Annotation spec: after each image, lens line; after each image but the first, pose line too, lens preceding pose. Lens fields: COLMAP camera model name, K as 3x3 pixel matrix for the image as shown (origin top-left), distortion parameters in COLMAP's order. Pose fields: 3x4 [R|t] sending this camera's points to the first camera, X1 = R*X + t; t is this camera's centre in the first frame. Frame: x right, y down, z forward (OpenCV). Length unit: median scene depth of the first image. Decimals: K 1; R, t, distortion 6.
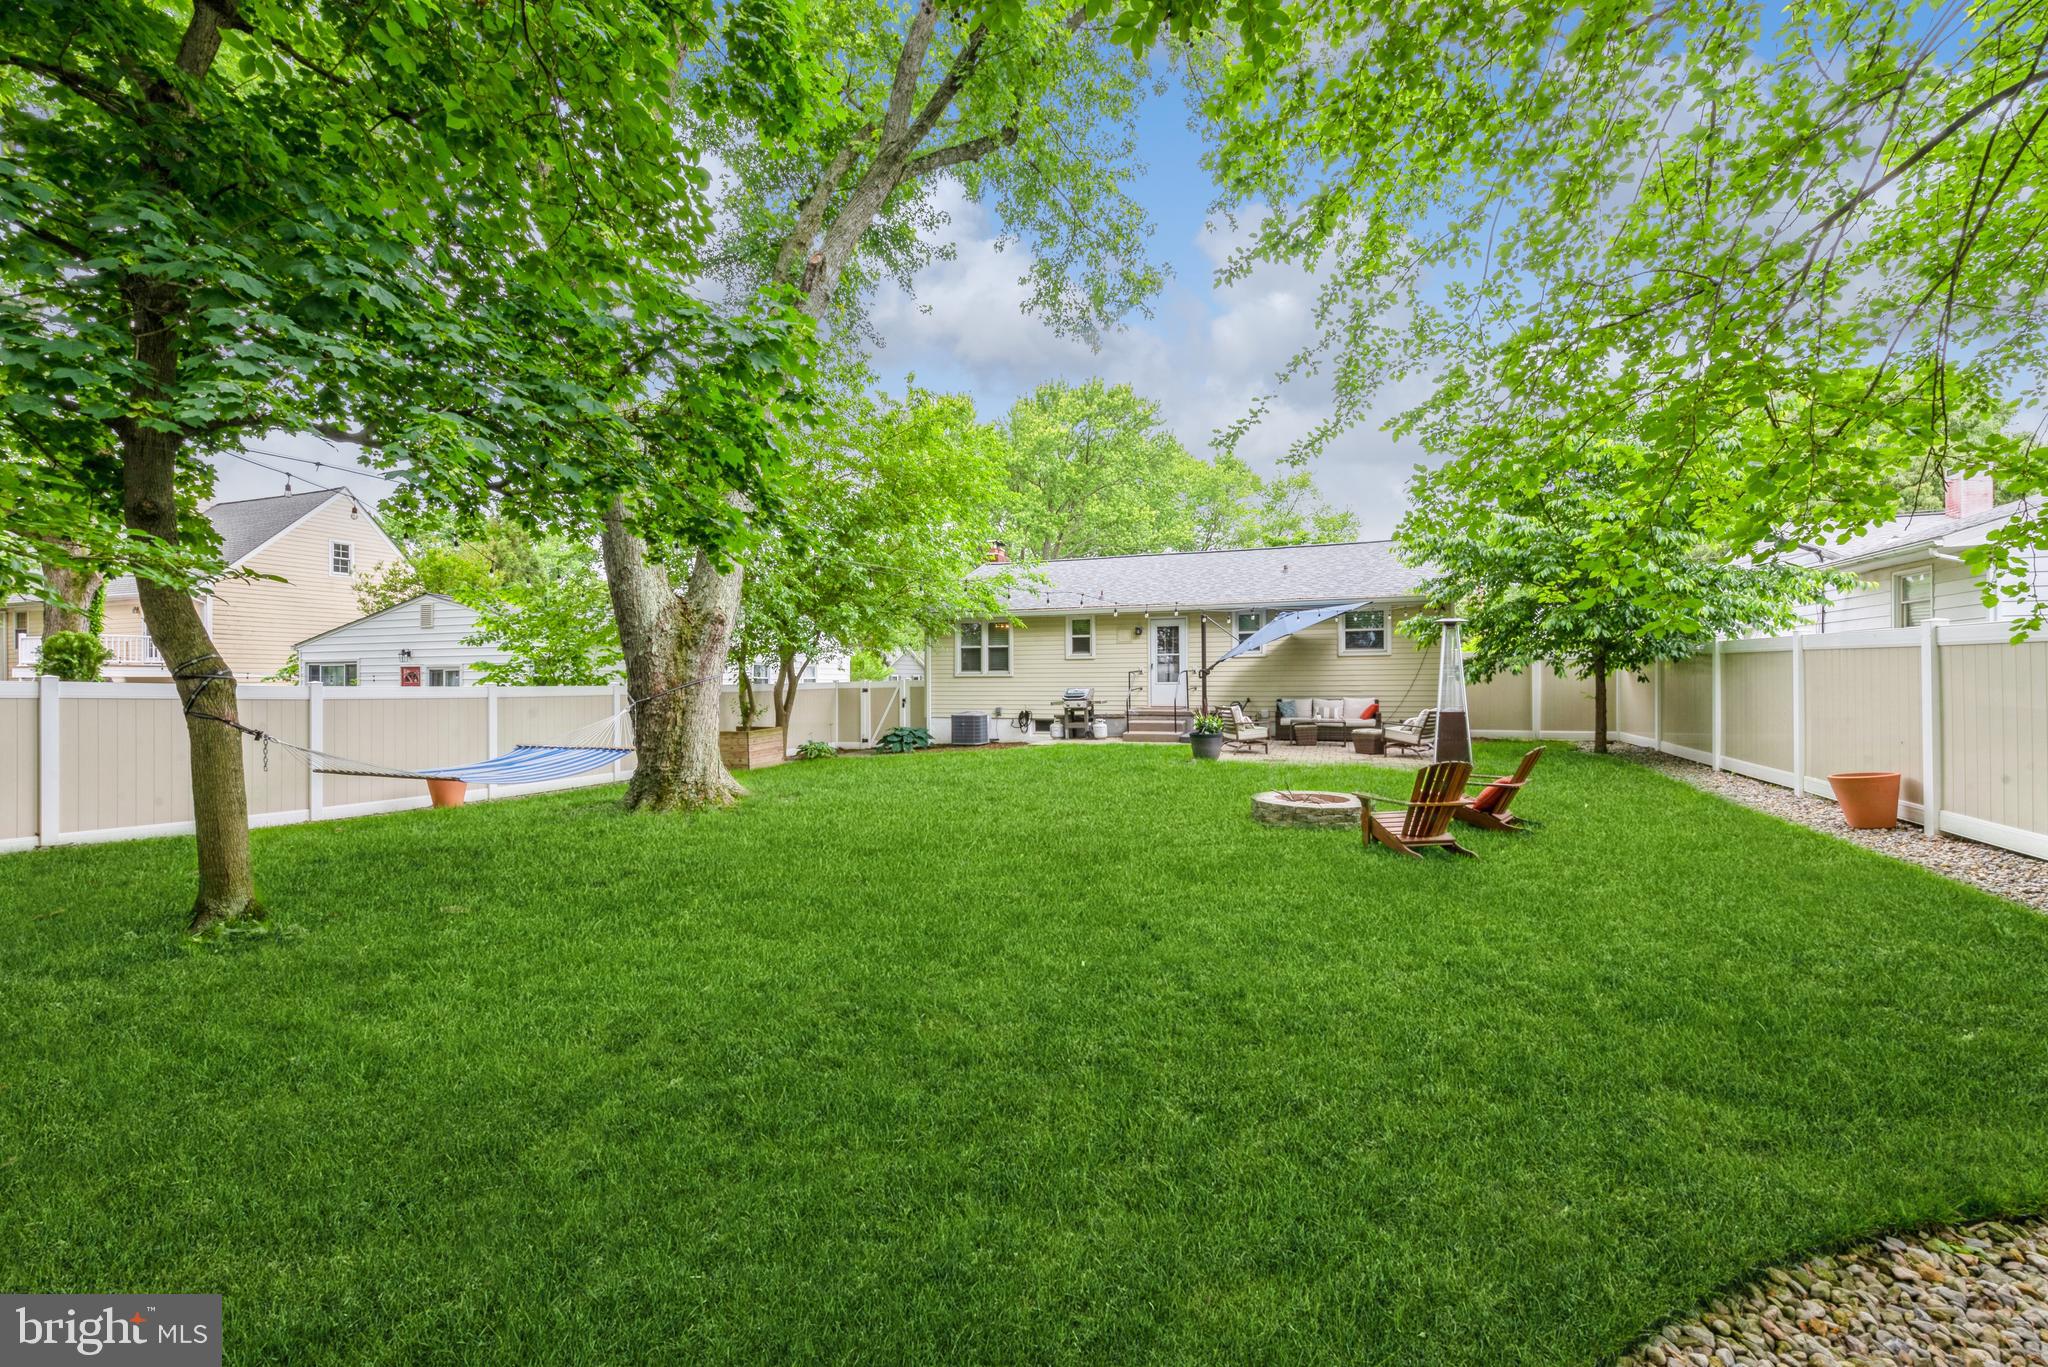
lens RADIAL K [[801.9, 0, 1039.5], [0, 801.9, 678.1], [0, 0, 1]] dist [0.009086, -0.002078]
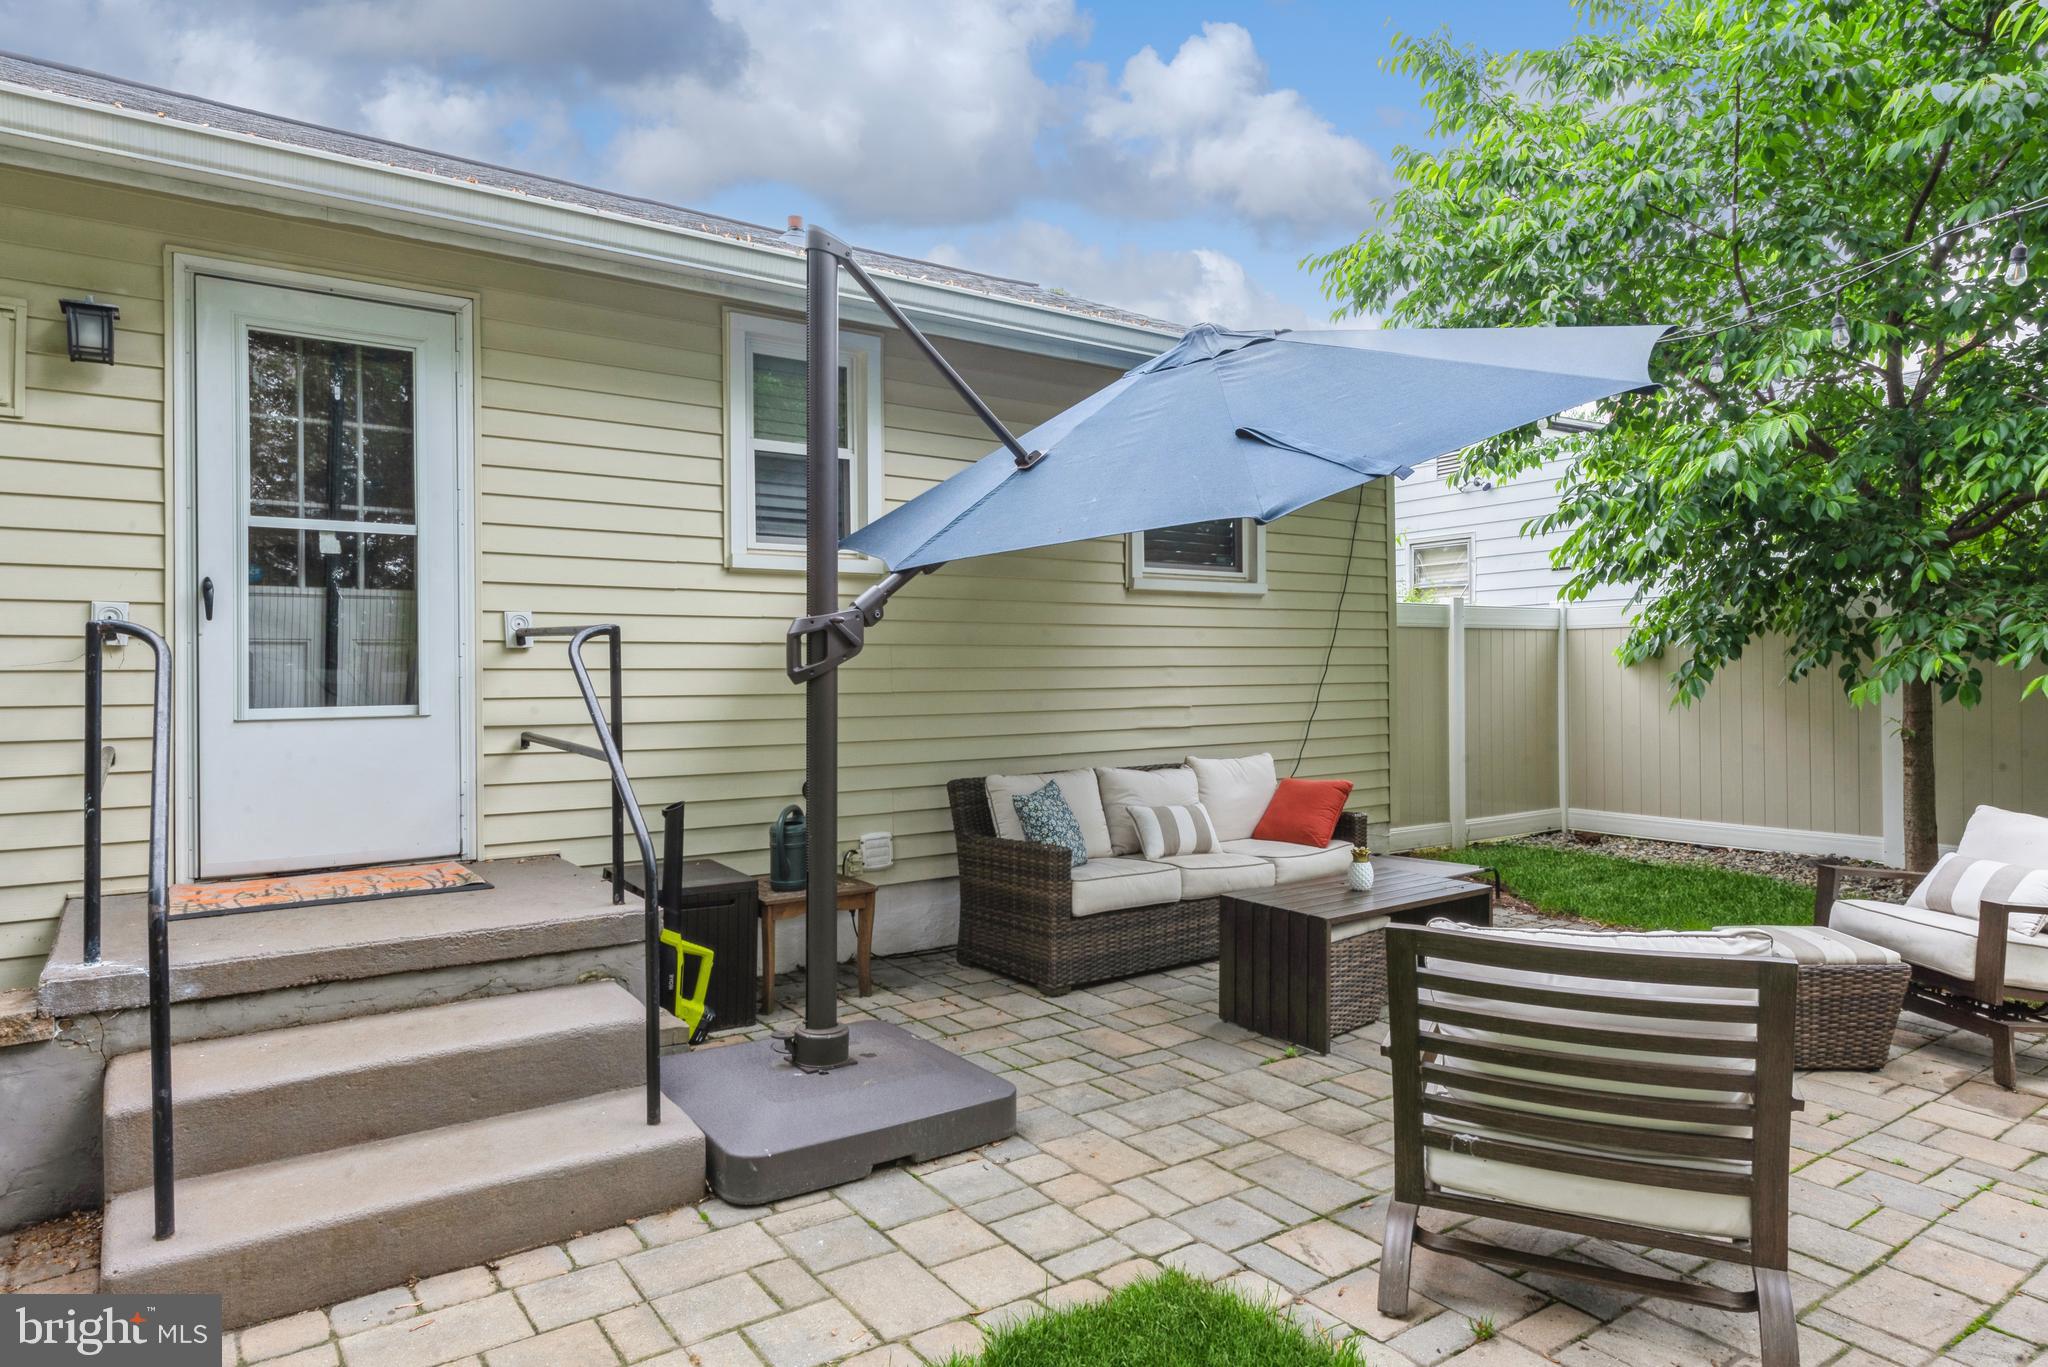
lens RADIAL K [[1230.7, 0, 1025.0], [0, 1230.7, 664.5], [0, 0, 1]] dist [0.016611, -0.003494]
pose [[0.567611, 0.005113, 0.823281, 0.080301], [0.004393, 0.999948, -0.009239, 0.000890], [-0.823285, 0.008861, 0.567559, 1.479462]]
